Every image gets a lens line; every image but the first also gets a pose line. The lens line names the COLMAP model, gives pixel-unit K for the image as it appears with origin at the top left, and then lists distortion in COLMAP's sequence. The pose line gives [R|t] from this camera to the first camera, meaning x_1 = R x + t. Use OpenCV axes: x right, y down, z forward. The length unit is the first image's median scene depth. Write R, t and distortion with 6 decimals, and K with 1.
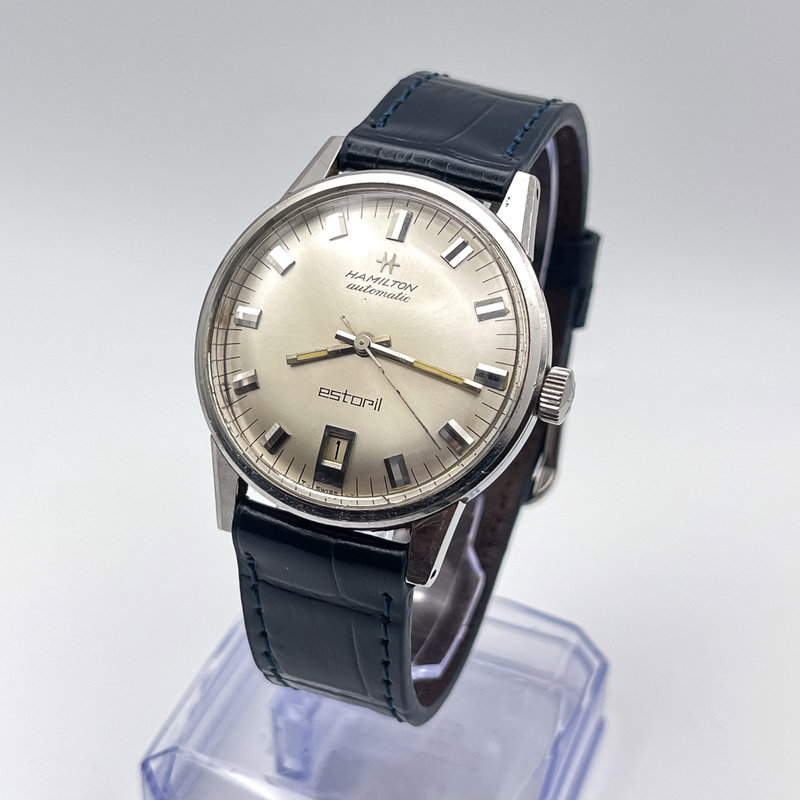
lens RADIAL K [[1522.5, 0, 400.0], [0, 1522.5, 400.0], [0, 0, 1]] dist [0.335754, 0.006631]
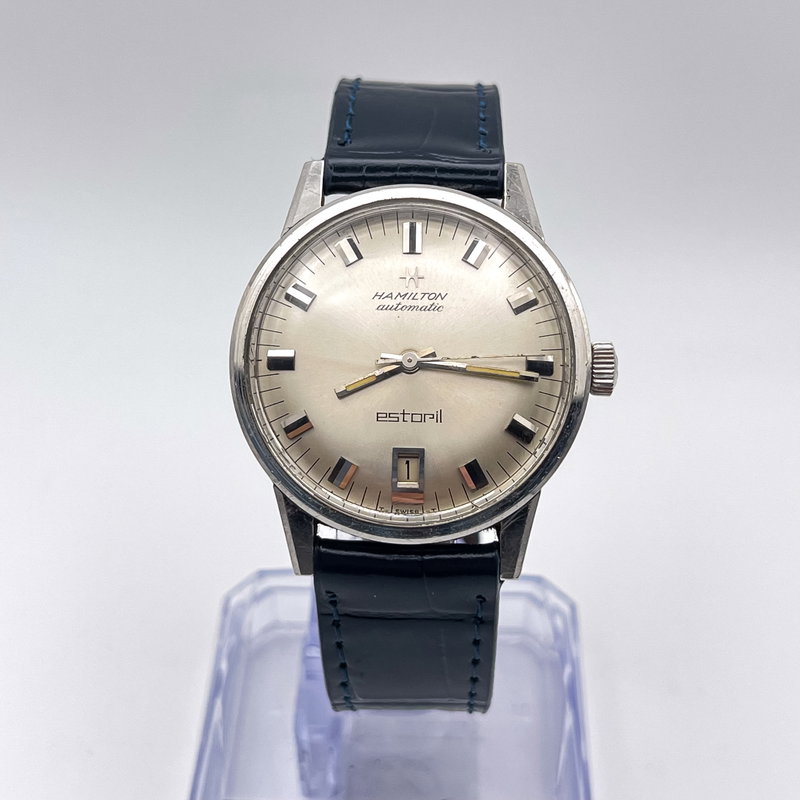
lens RADIAL K [[1522.5, 0, 400.0], [0, 1522.5, 400.0], [0, 0, 1]] dist [0.335754, 0.006631]
pose [[0.944817, -0.225417, 0.237714, -0.271184], [0.217296, 0.974249, 0.060184, -0.072712], [-0.245159, -0.005209, 0.969469, 0.027496]]
